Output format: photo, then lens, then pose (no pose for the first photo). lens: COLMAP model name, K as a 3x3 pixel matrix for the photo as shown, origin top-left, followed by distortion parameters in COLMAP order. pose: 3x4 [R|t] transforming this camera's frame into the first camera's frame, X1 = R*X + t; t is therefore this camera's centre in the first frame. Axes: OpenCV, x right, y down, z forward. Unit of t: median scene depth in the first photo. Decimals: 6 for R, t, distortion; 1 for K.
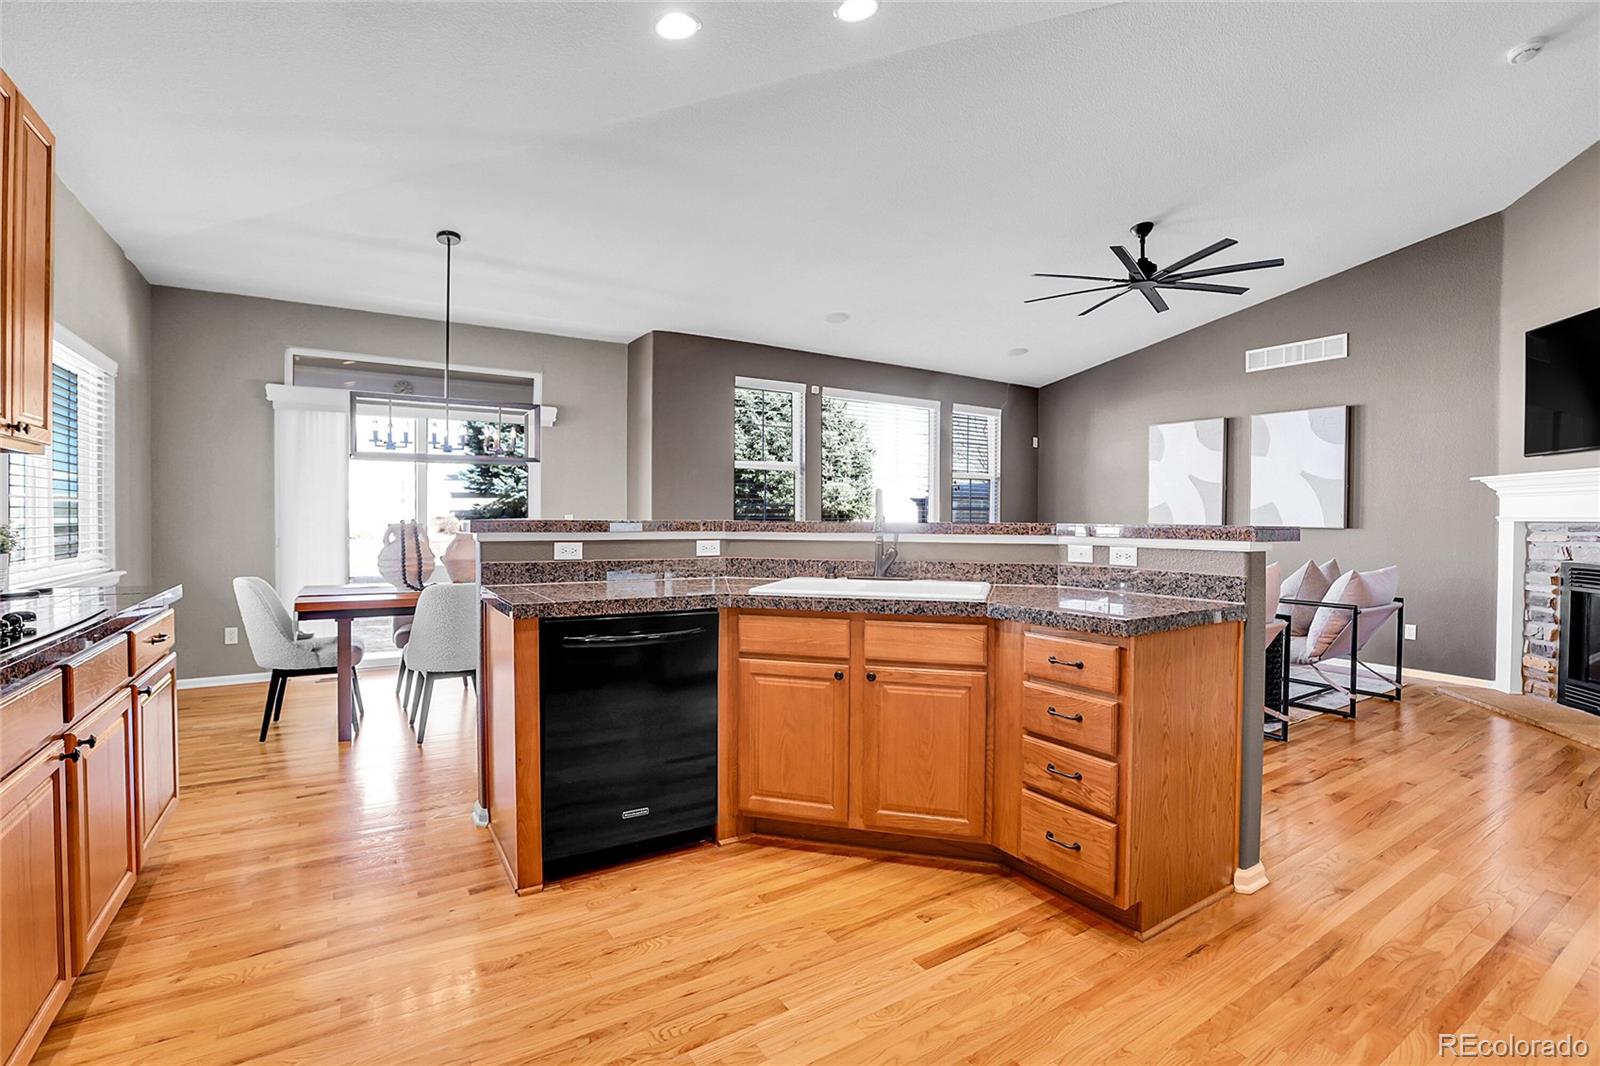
lens RADIAL K [[726.1, 0, 805.8], [0, 726.1, 527.5], [0, 0, 1]] dist [-0.057304, 0.021236]
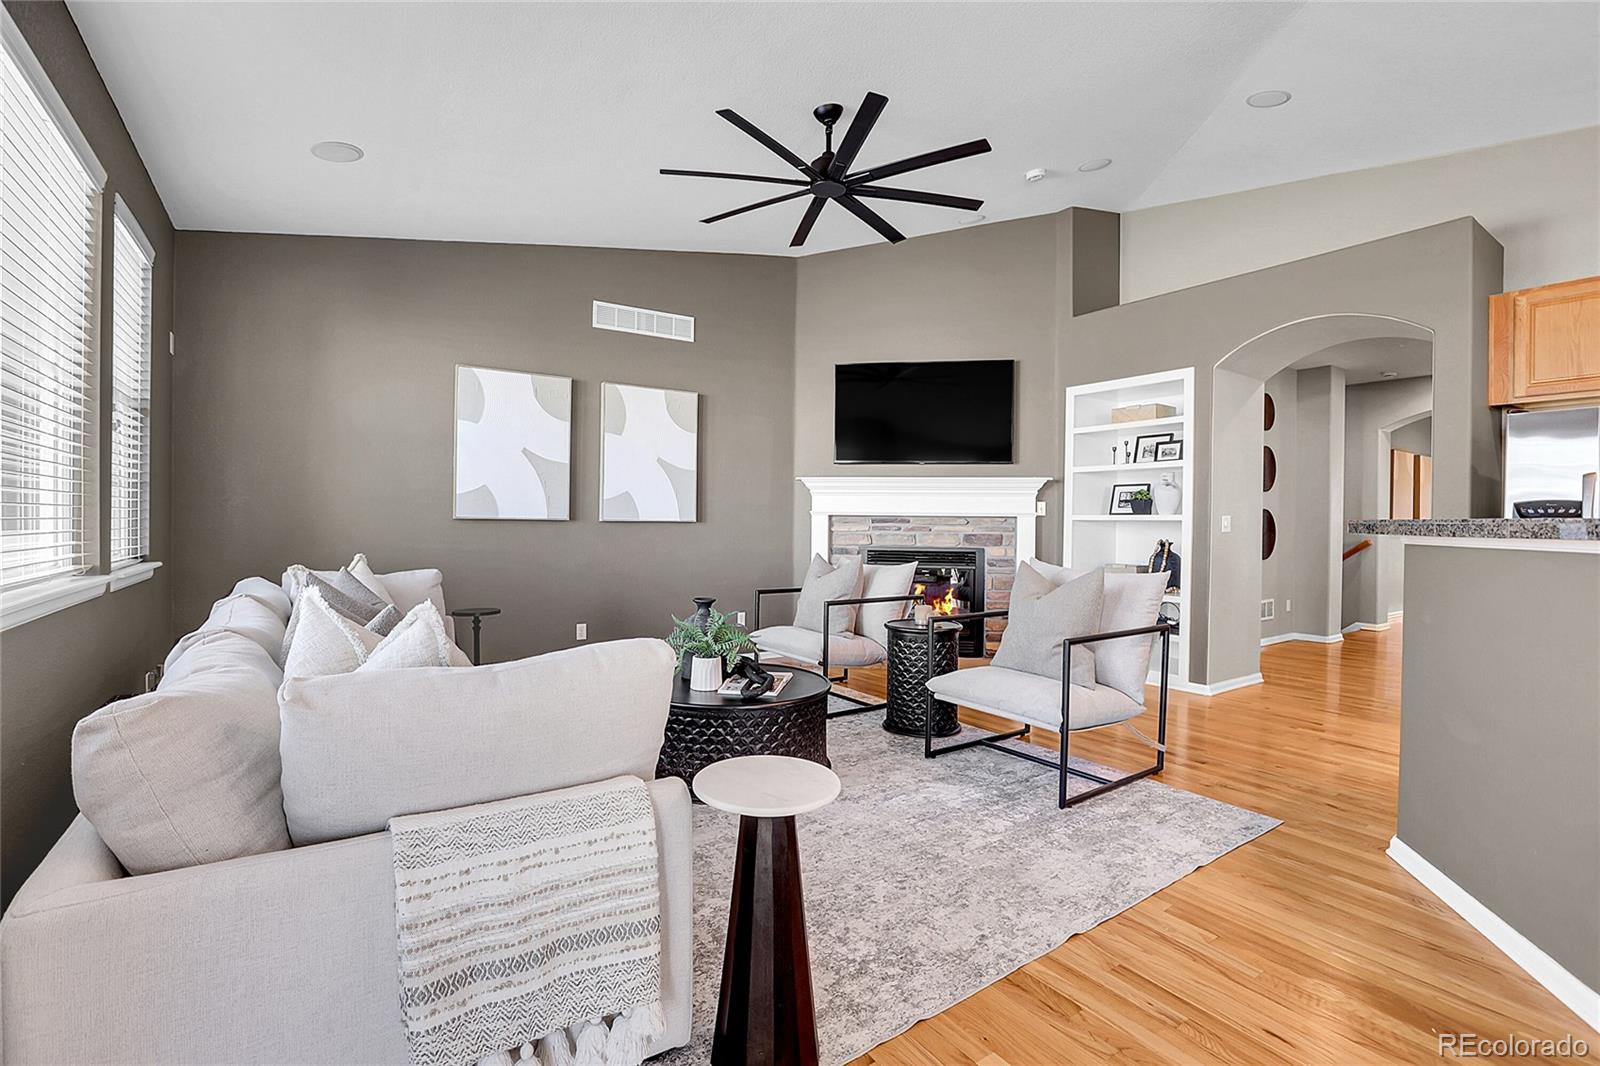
lens RADIAL K [[726.1, 0, 805.8], [0, 726.1, 527.5], [0, 0, 1]] dist [-0.057304, 0.021236]
pose [[-0.033215, -0.018400, 0.999279, -0.203135], [0.003561, 0.999822, 0.018529, -0.008049], [-0.999442, 0.004174, -0.033144, 0.811185]]
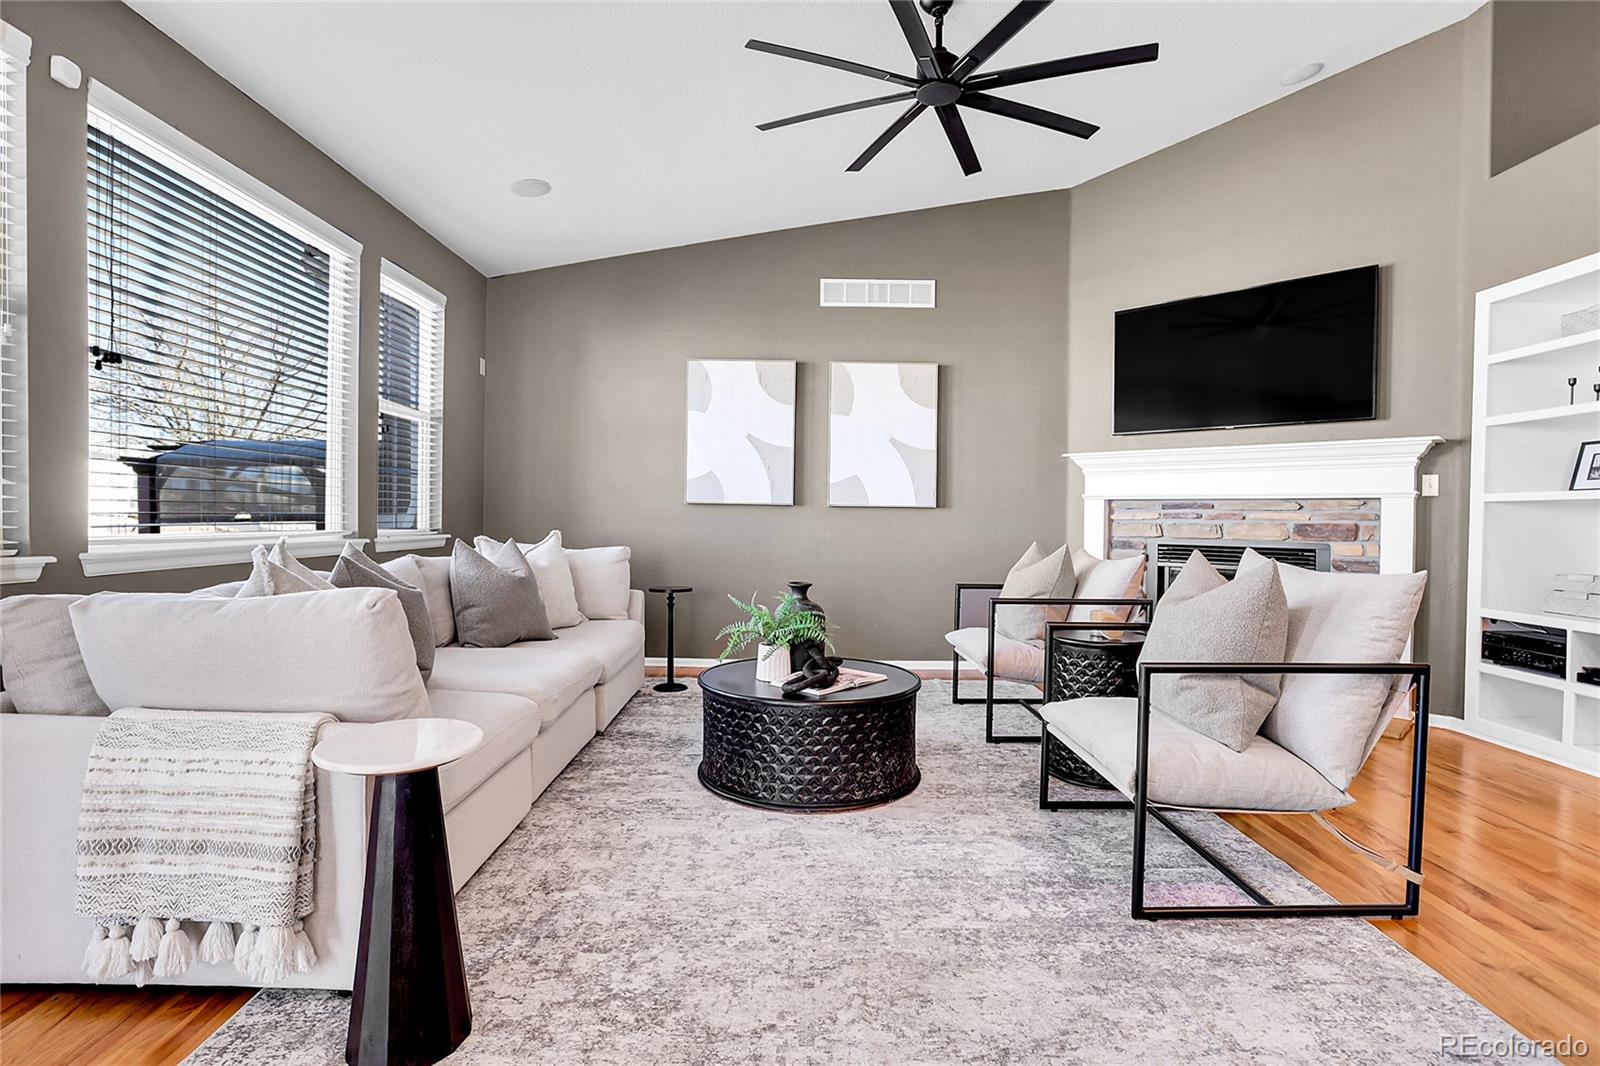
lens RADIAL K [[767.7, 0, 798.6], [0, 767.7, 528.7], [0, 0, 1]] dist [-0.056275, 0.023519]
pose [[0.539117, -0.017330, 0.842052, -0.099073], [0.004475, 0.999833, 0.017712, 0.008855], [-0.842219, -0.005781, 0.539105, 0.586584]]
